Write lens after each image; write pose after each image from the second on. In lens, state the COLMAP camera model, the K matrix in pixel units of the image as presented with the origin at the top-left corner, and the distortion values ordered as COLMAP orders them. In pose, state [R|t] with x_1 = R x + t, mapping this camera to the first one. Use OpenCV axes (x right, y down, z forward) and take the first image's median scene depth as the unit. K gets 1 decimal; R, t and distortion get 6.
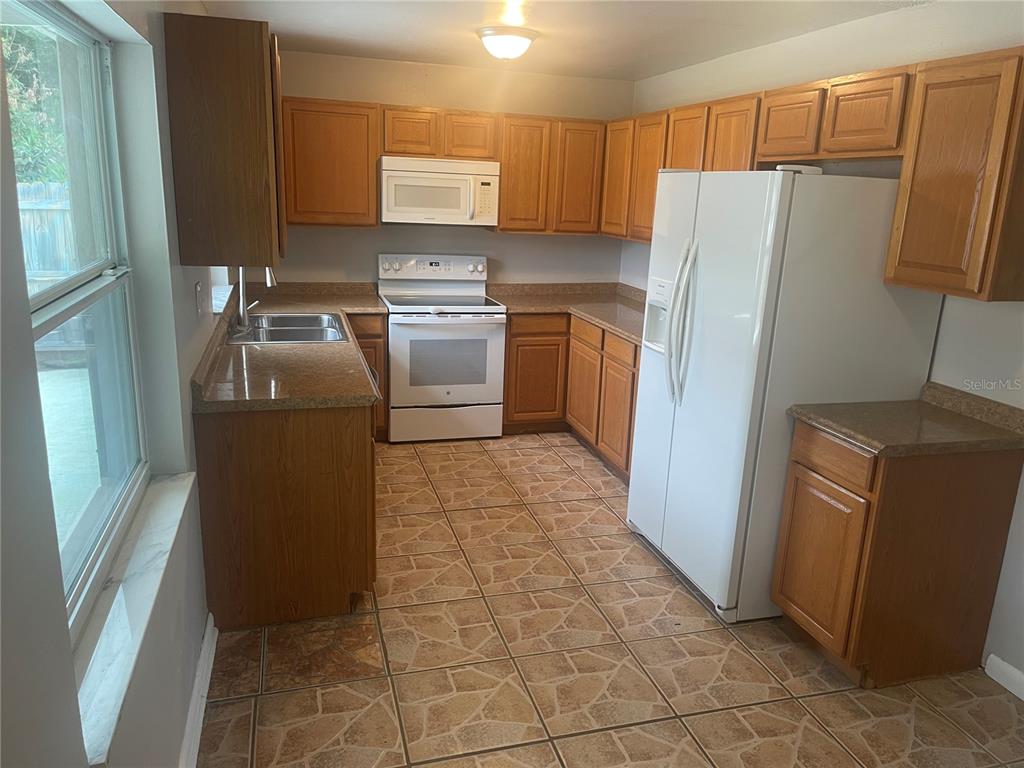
lens RADIAL K [[770.6, 0, 519.1], [0, 770.6, 387.3], [0, 0, 1]] dist [0.079433, -0.102088]
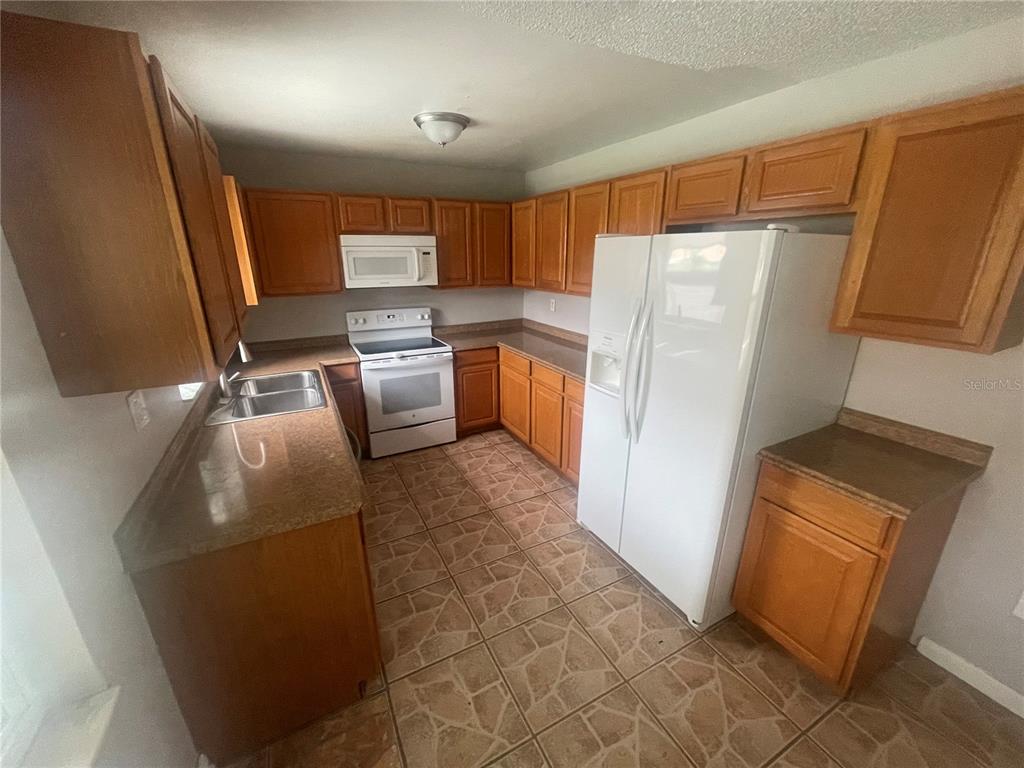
lens RADIAL K [[413.2, 0, 505.6], [0, 413.2, 385.9], [0, 0, 1]] dist [-0.000668, -0.000269]
pose [[0.981176, -0.101952, 0.164012, -0.054733], [0.091014, 0.993178, 0.072896, -0.090373], [-0.170325, -0.056597, 0.983761, 0.320438]]
